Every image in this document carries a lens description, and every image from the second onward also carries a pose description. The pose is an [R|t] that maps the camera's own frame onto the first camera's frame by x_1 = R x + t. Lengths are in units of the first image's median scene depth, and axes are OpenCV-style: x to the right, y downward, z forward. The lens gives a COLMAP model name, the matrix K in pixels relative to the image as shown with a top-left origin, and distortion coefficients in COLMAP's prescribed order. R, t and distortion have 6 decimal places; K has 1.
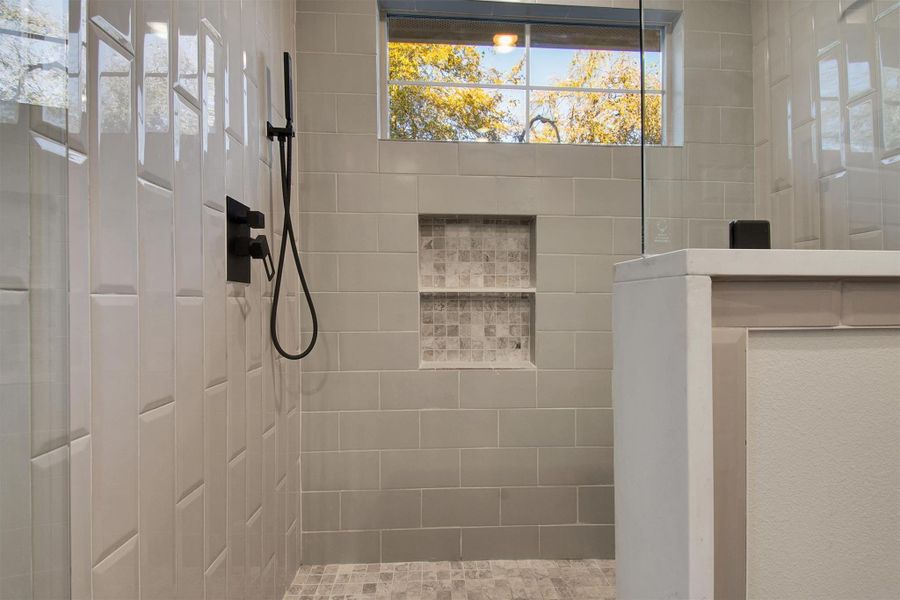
lens RADIAL K [[423.5, 0, 450.0], [0, 423.5, 300.0], [0, 0, 1]] dist [-0.002638, -0.000399]
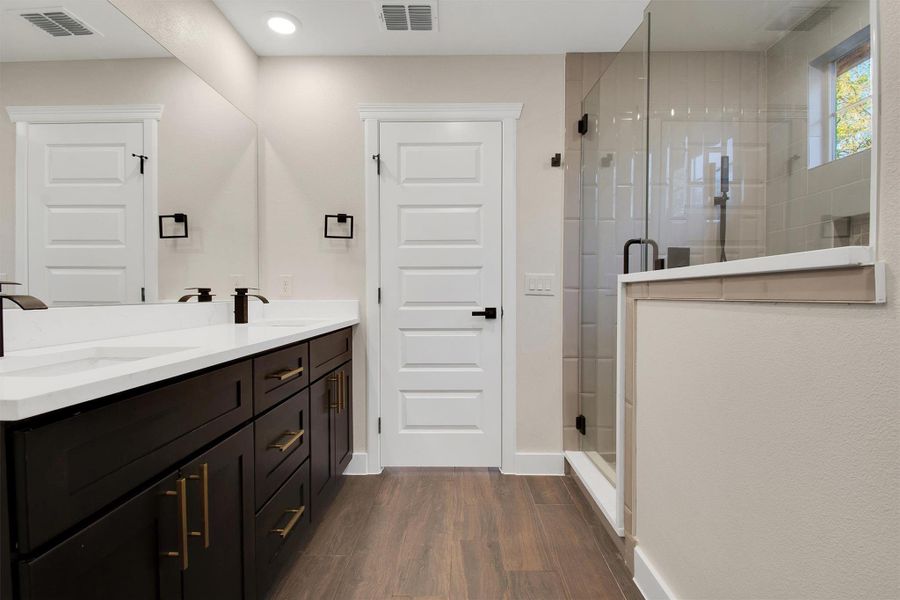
lens RADIAL K [[422.0, 0, 455.7], [0, 422.0, 295.1], [0, 0, 1]] dist [0.008988, -0.000734]
pose [[-0.061875, 0.003980, -0.998076, 1.564564], [0.004616, 0.999982, 0.003702, 0.010402], [0.998073, -0.004378, -0.061892, -0.048454]]
